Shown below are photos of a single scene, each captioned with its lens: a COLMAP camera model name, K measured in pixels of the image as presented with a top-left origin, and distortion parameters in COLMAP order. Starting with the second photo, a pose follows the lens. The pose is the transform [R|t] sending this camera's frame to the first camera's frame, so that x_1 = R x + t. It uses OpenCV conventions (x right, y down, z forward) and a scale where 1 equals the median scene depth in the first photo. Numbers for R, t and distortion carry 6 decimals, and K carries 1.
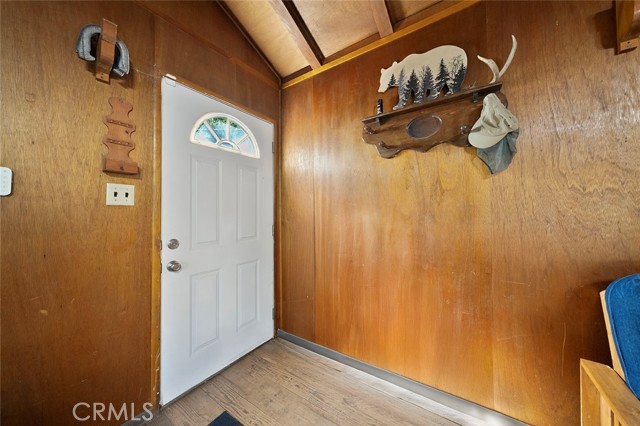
lens RADIAL K [[220.9, 0, 322.7], [0, 220.9, 211.3], [0, 0, 1]] dist [-0.000319, -0.000152]
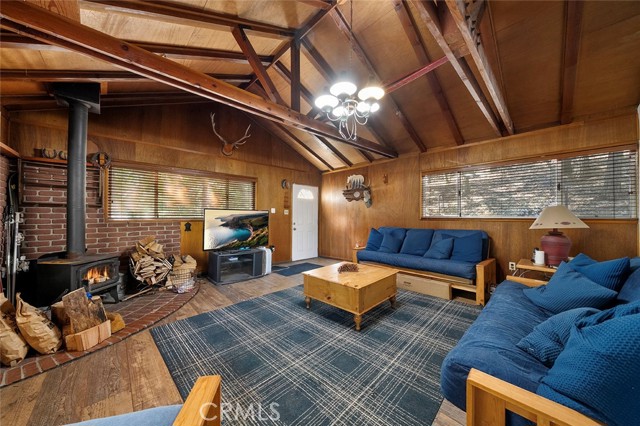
lens RADIAL K [[220.9, 0, 319.4], [0, 220.9, 212.4], [0, 0, 1]] dist [-0.000319, -0.000152]
pose [[0.977572, 0.002796, -0.210582, 0.636814], [-0.005295, 0.999922, -0.011304, -0.017205], [0.210534, 0.012166, 0.977511, -2.891435]]
